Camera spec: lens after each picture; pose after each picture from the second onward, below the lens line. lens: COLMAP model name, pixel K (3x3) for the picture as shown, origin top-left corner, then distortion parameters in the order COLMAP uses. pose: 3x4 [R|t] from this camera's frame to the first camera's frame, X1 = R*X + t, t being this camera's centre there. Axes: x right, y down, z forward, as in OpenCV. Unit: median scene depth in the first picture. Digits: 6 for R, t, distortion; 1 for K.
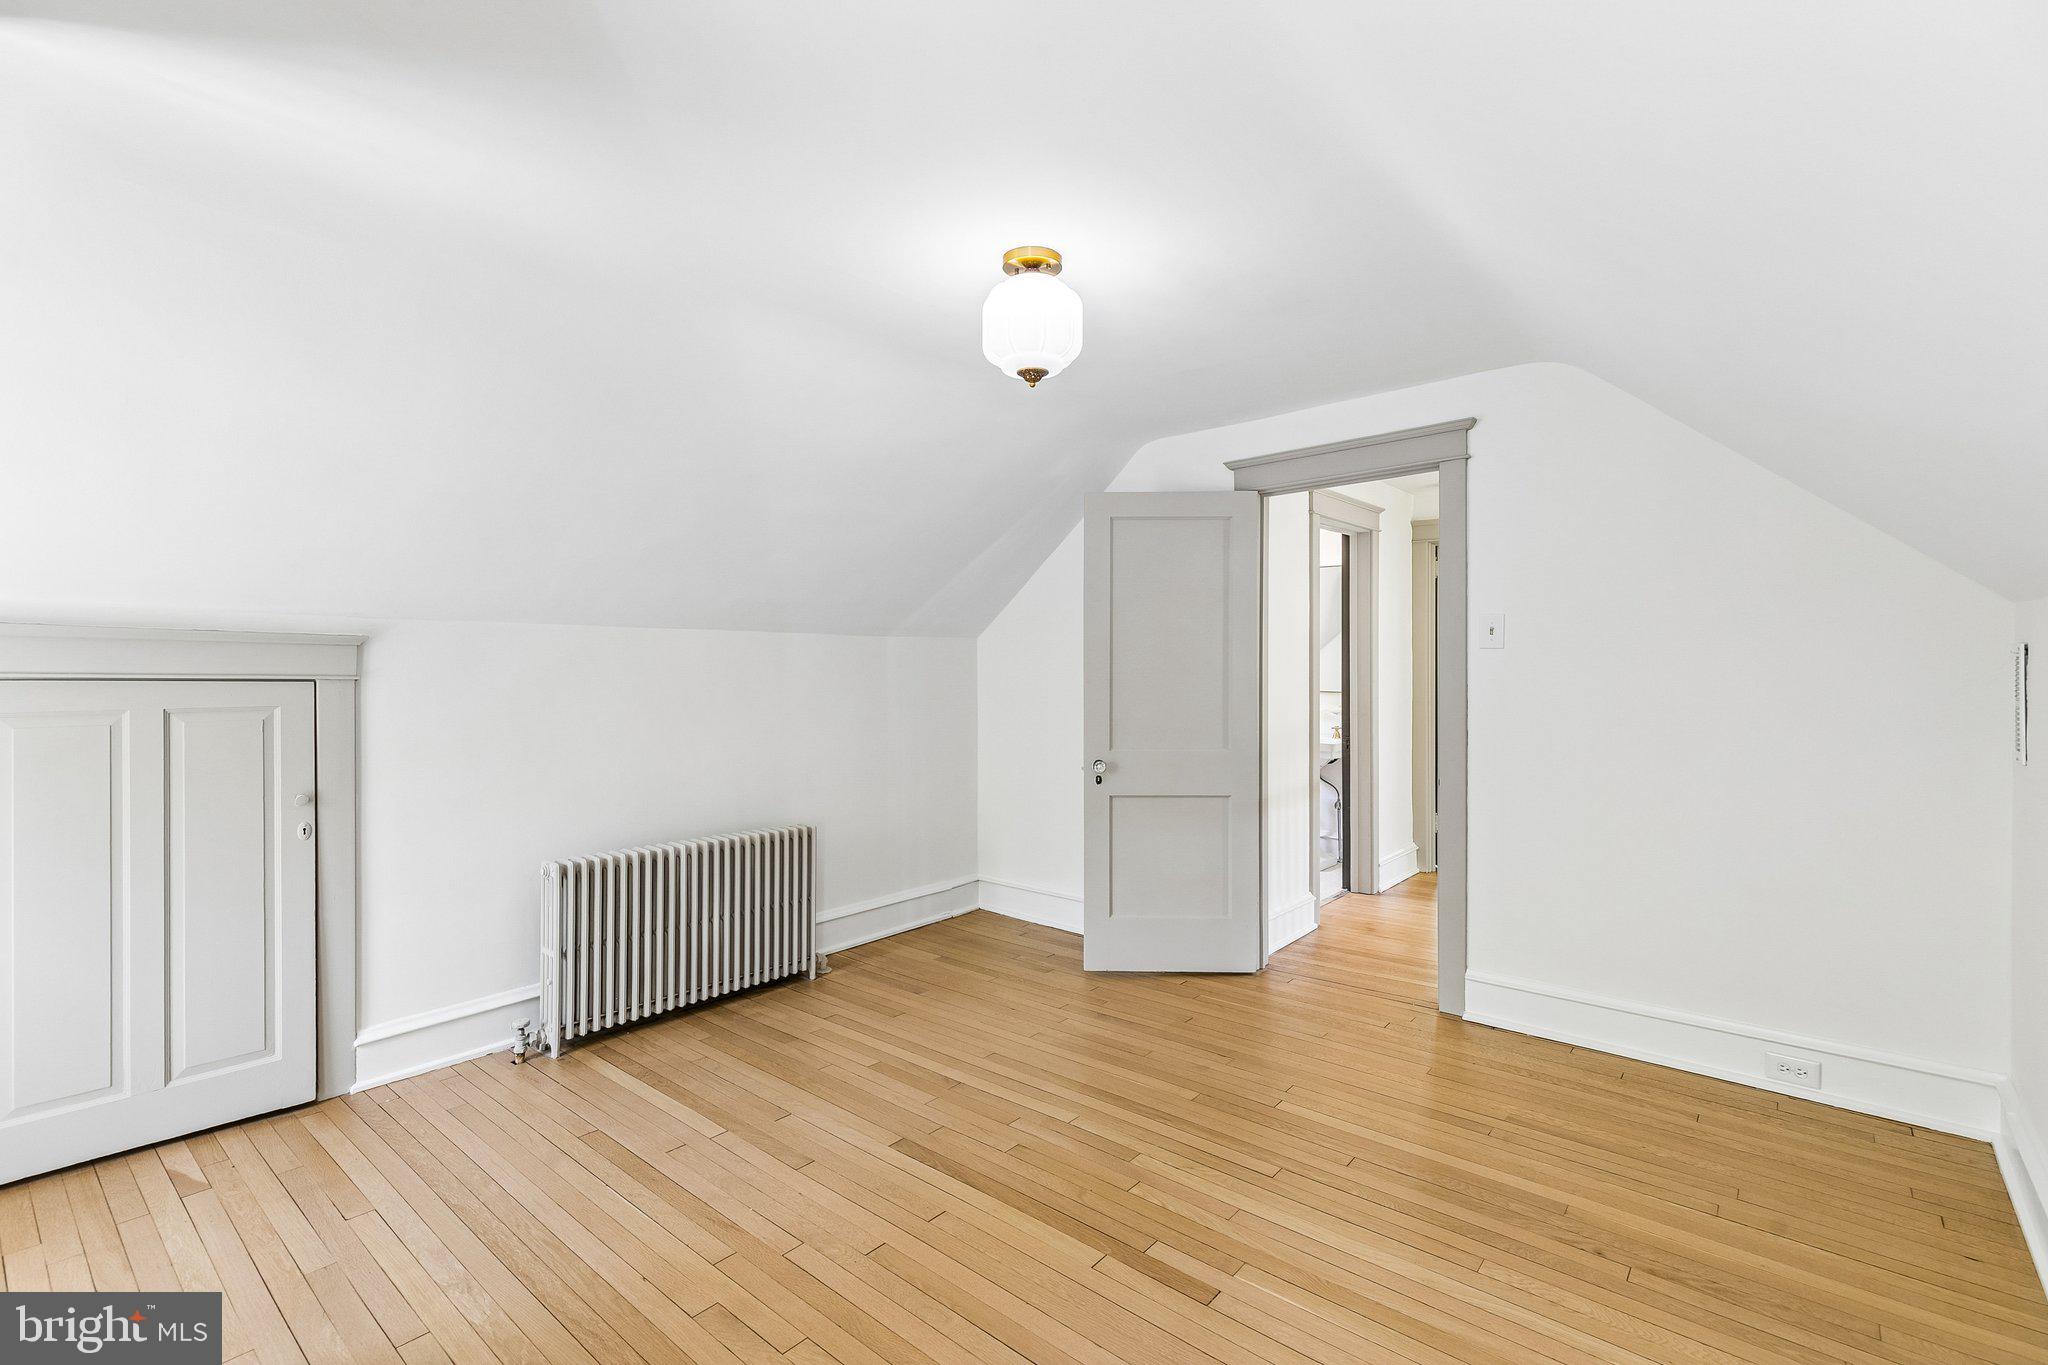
lens RADIAL K [[932.8, 0, 1000.9], [0, 932.8, 666.0], [0, 0, 1]] dist [0.002458, 0.000041]
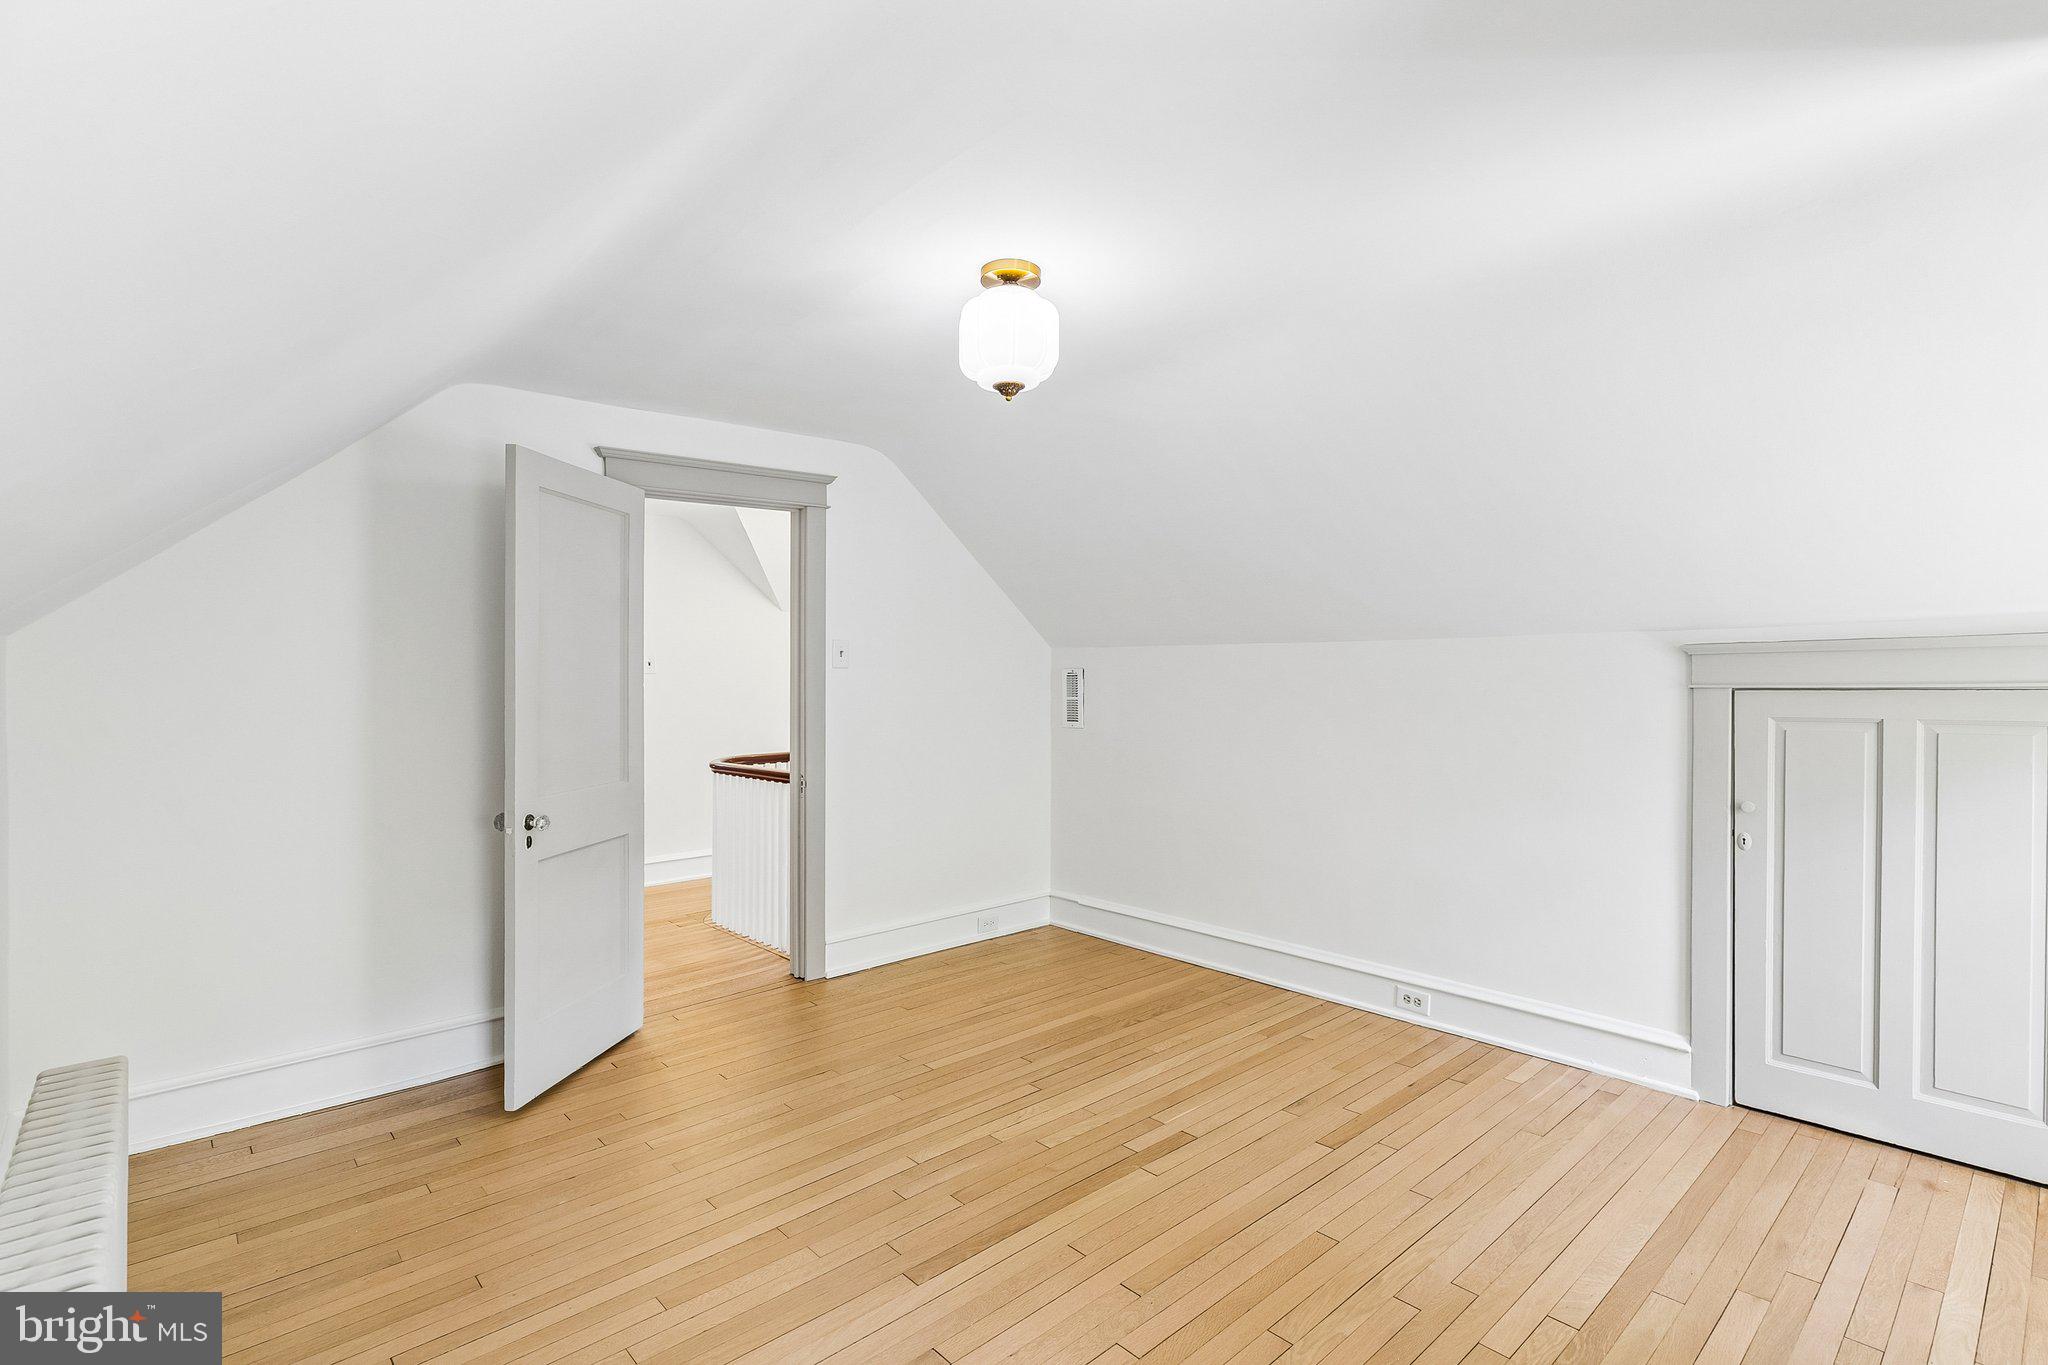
lens RADIAL K [[951.0, 0, 1024.0], [0, 951.0, 682.5], [0, 0, 1]] dist [0.004179, 0.000685]
pose [[0.125707, -0.004302, 0.992058, -0.936035], [0.011374, 0.999931, 0.002895, 0.000379], [-0.992002, 0.010919, 0.125747, 0.825812]]
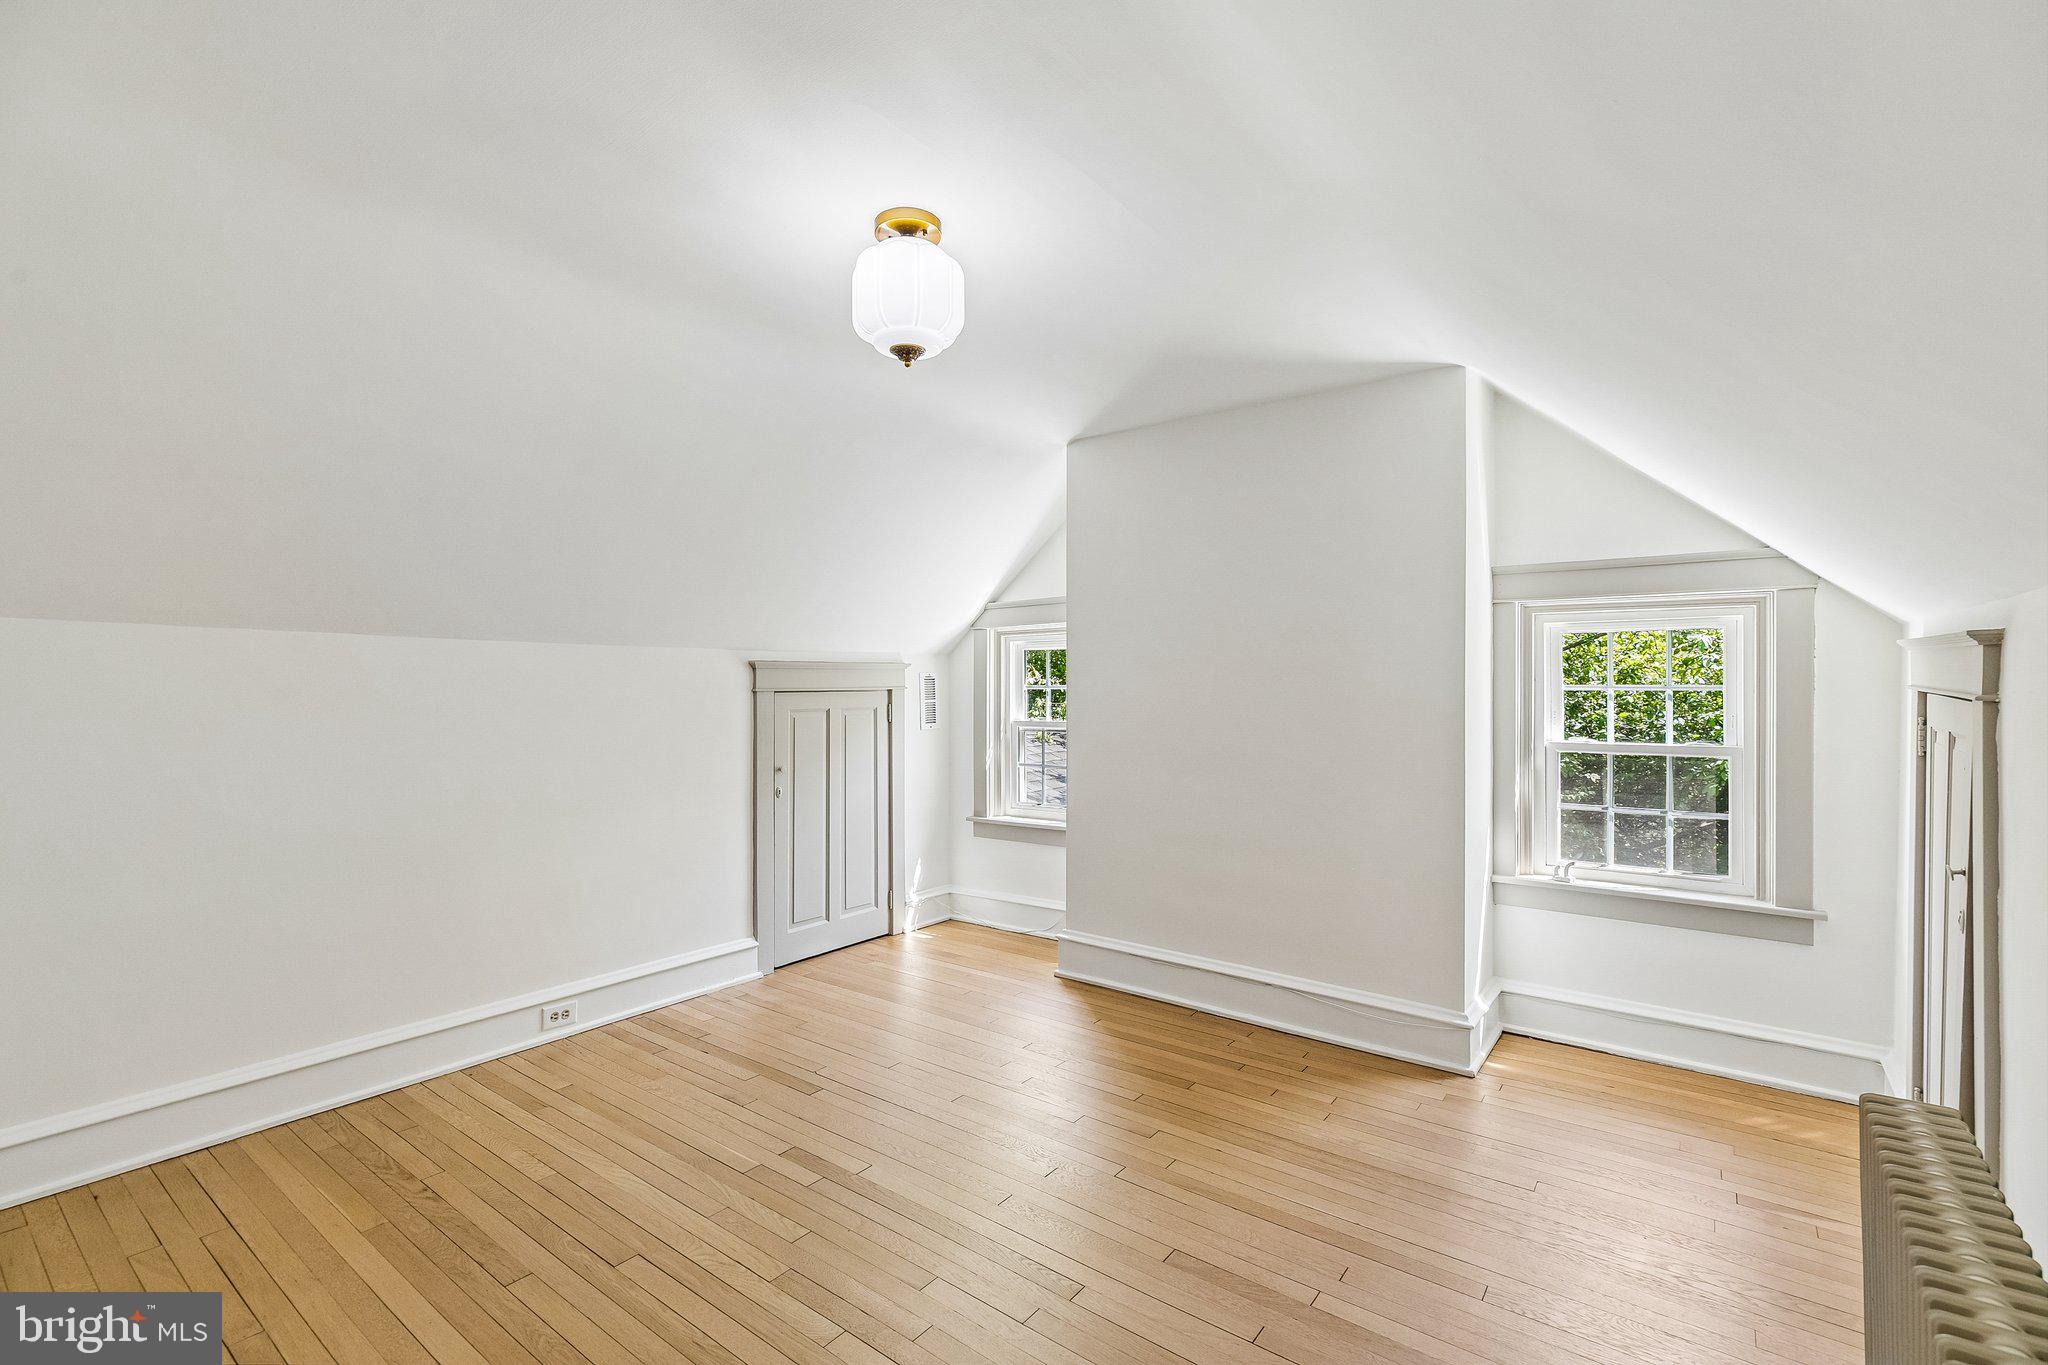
lens RADIAL K [[929.8, 0, 1024.0], [0, 929.8, 682.5], [0, 0, 1]] dist [-0.000405, 0.000151]
pose [[-0.998018, -0.000714, -0.062924, -0.020616], [-0.000985, 0.999990, 0.004274, -0.003233], [0.062920, 0.004327, -0.998009, 1.841046]]
